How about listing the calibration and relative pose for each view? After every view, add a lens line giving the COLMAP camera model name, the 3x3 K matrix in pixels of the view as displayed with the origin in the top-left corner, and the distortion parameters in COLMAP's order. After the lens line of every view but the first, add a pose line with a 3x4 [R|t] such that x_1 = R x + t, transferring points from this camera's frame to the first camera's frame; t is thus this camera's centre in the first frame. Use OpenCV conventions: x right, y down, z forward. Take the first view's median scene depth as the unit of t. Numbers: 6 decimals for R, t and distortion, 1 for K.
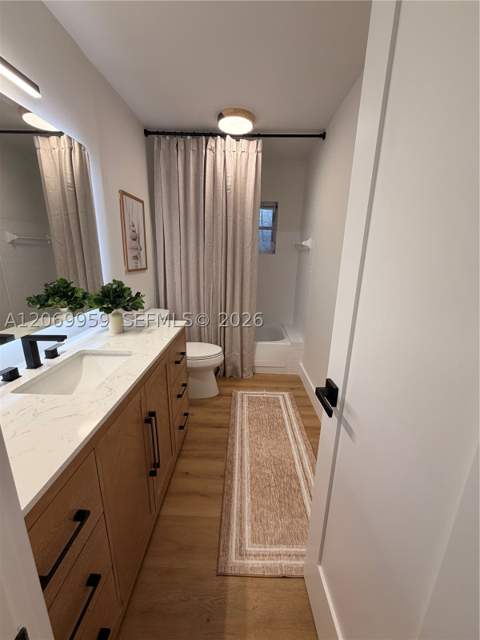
lens RADIAL K [[257.6, 0, 240.1], [0, 257.6, 320.6], [0, 0, 1]] dist [-0.000743, -0.000061]
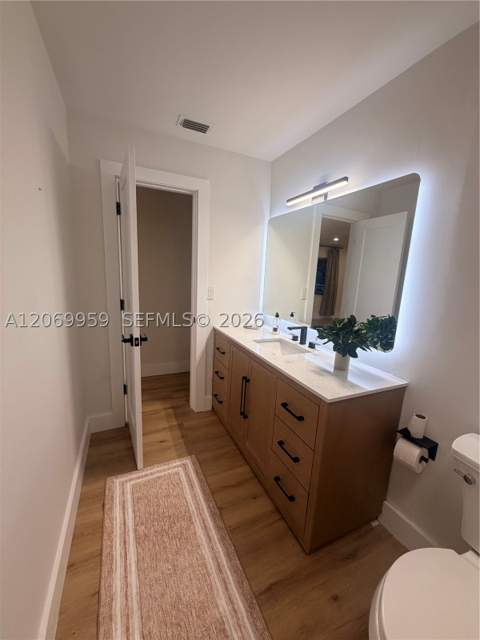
lens RADIAL K [[257.6, 0, 241.1], [0, 257.6, 318.3], [0, 0, 1]] dist [-0.000743, -0.000061]
pose [[-0.895179, 0.017804, -0.445352, 0.289575], [-0.183193, 0.896203, 0.404055, -0.450447], [0.406320, 0.443286, -0.799000, 1.548514]]
